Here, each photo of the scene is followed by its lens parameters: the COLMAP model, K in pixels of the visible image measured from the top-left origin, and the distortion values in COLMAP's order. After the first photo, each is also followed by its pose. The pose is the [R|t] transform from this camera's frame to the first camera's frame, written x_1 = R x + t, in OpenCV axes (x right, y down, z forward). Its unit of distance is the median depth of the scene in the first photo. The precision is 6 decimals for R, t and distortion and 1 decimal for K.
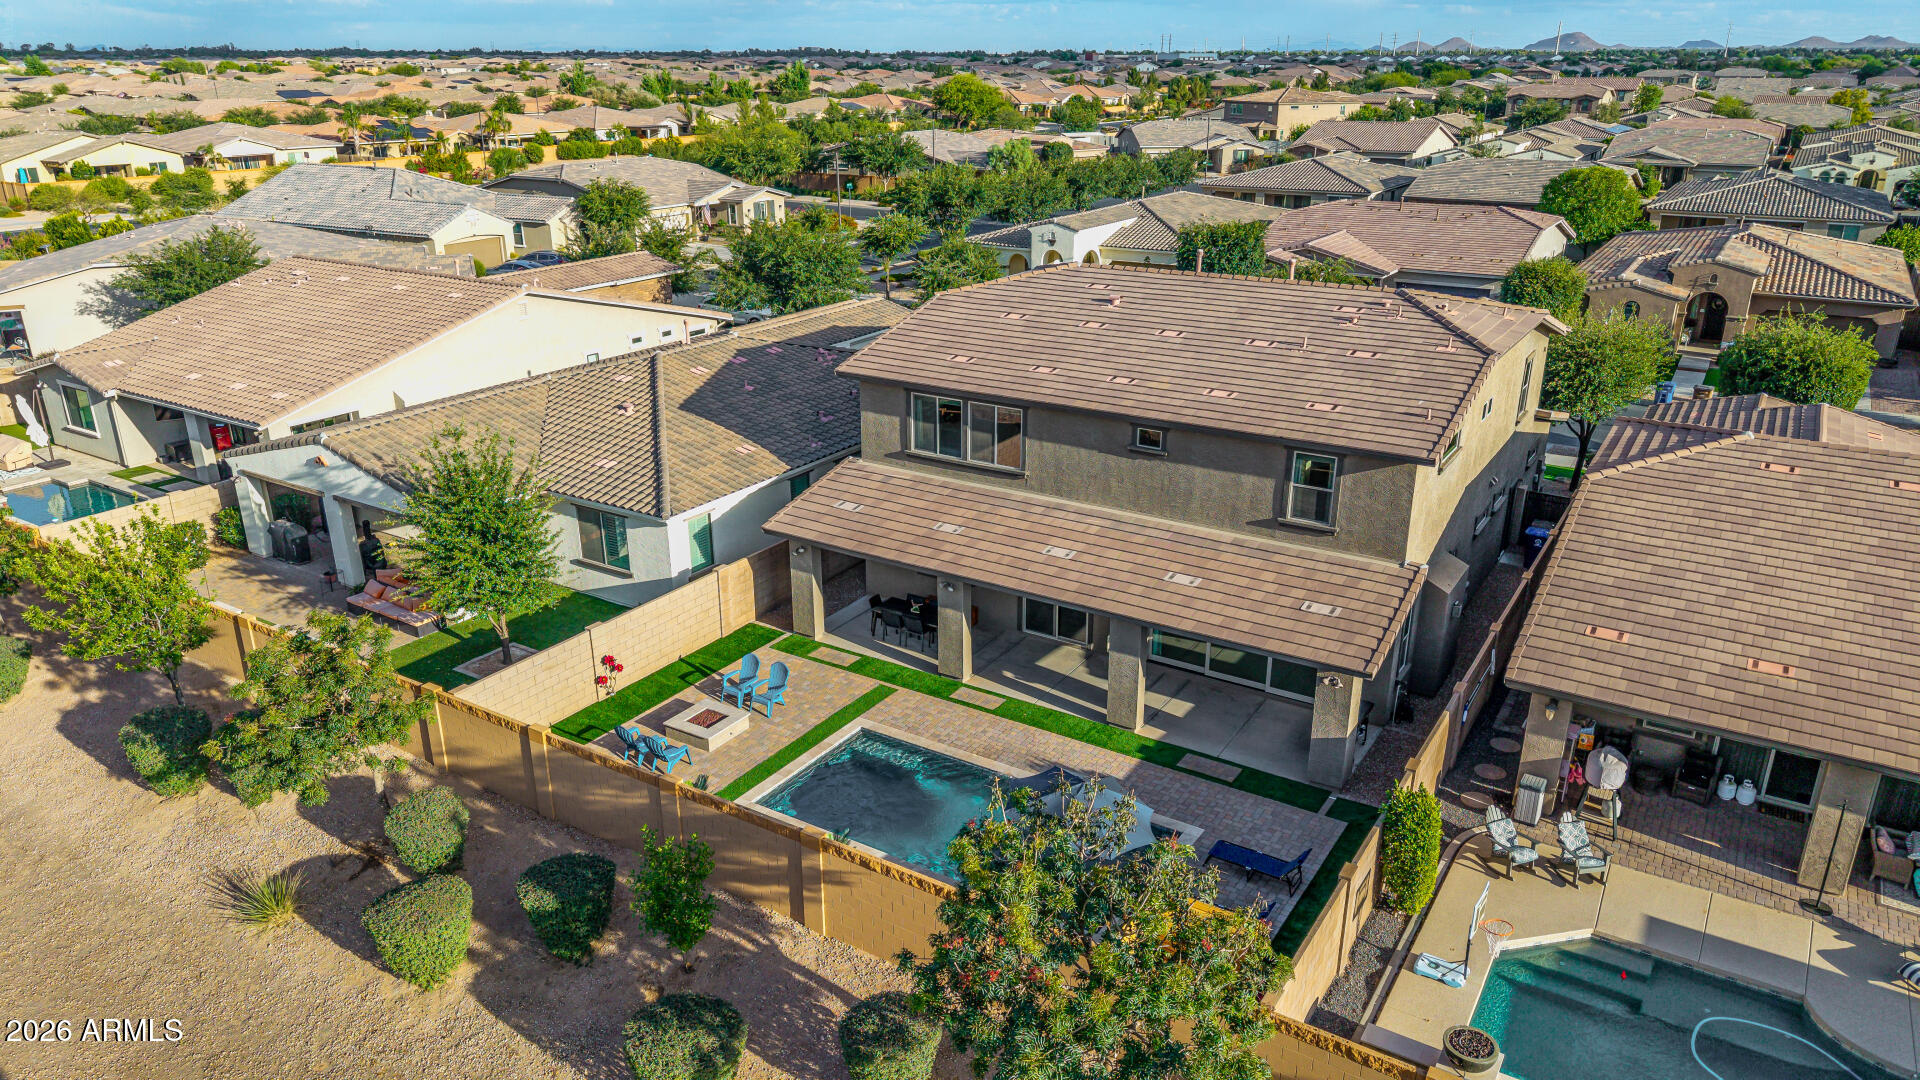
lens RADIAL K [[1280.5, 0, 958.0], [0, 1280.5, 548.2], [0, 0, 1]] dist [0.031426, -0.034496]
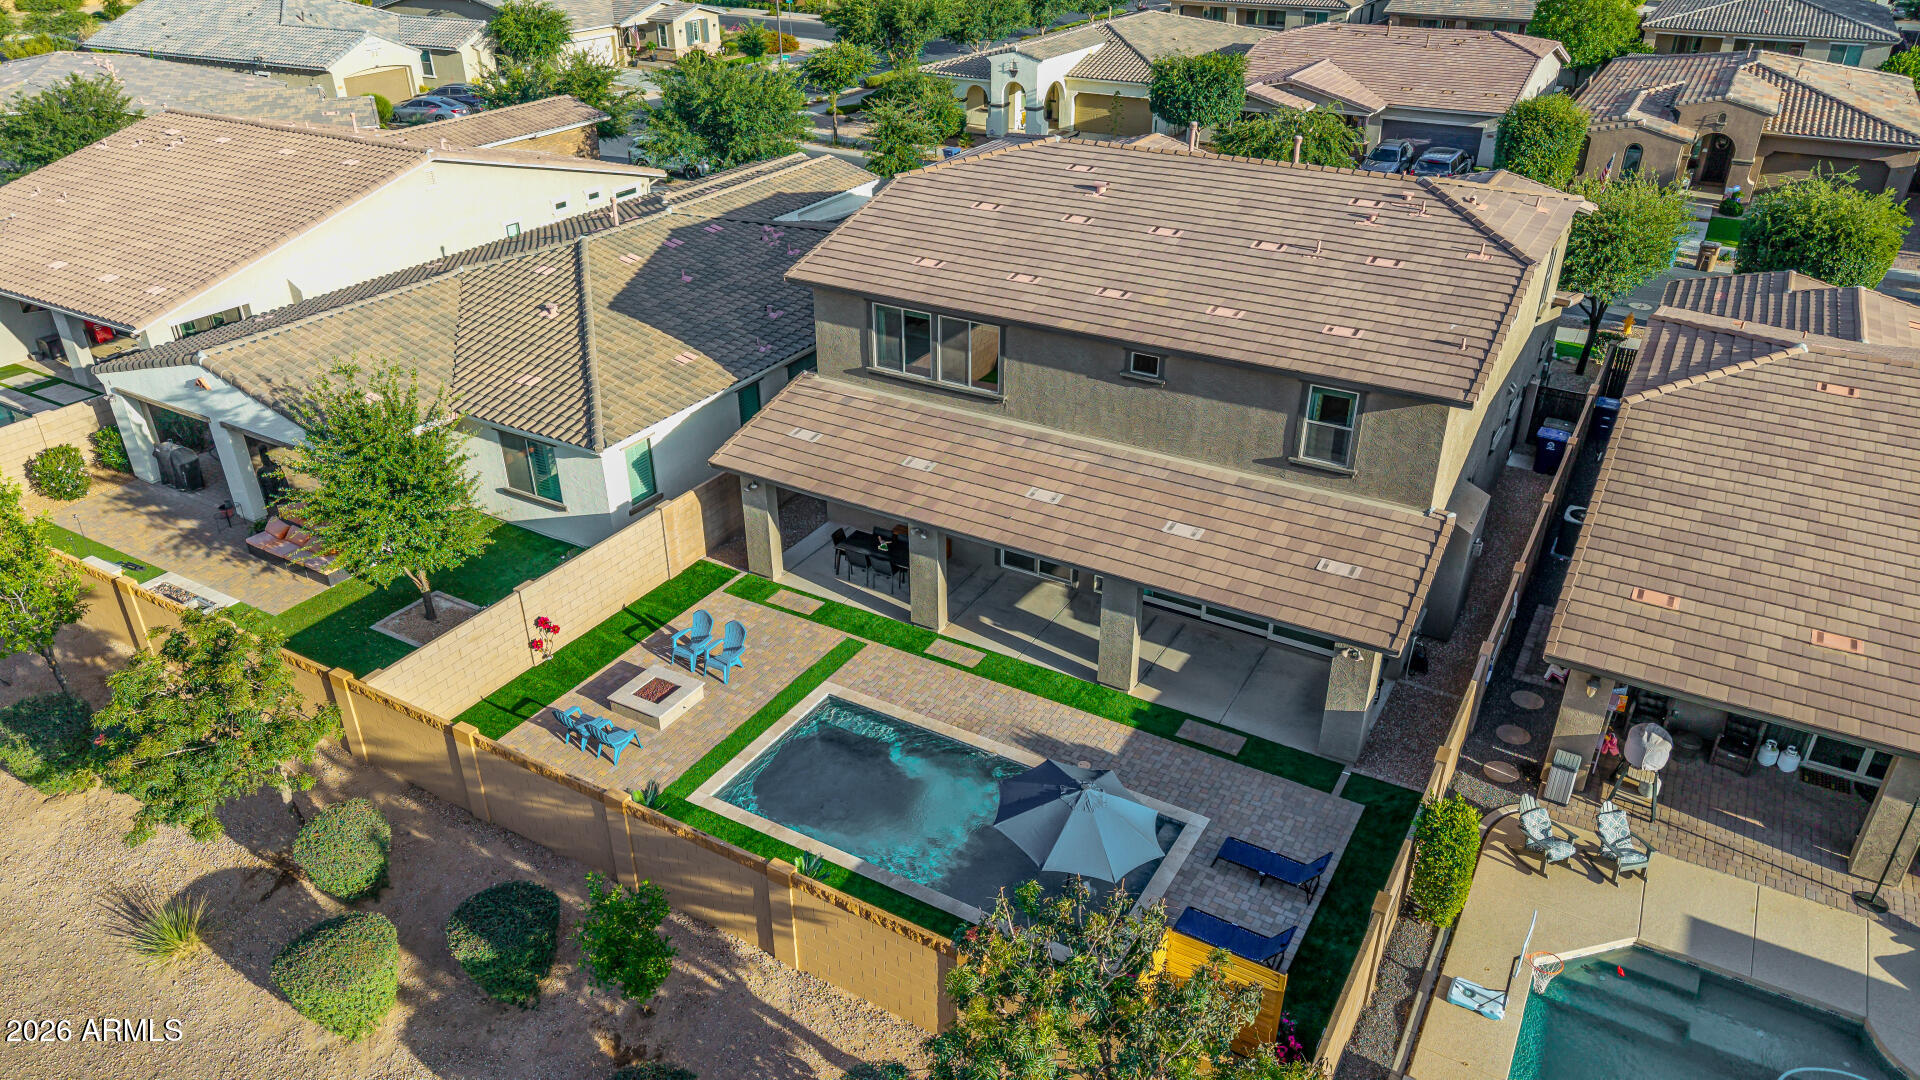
lens RADIAL K [[1282.6, 0, 958.6], [0, 1282.6, 546.7], [0, 0, 1]] dist [0.023553, -0.023549]
pose [[0.999193, -0.020077, 0.034788, -0.012365], [0.014987, 0.989919, 0.140841, -0.087068], [-0.037265, -0.140206, 0.989421, 0.108756]]
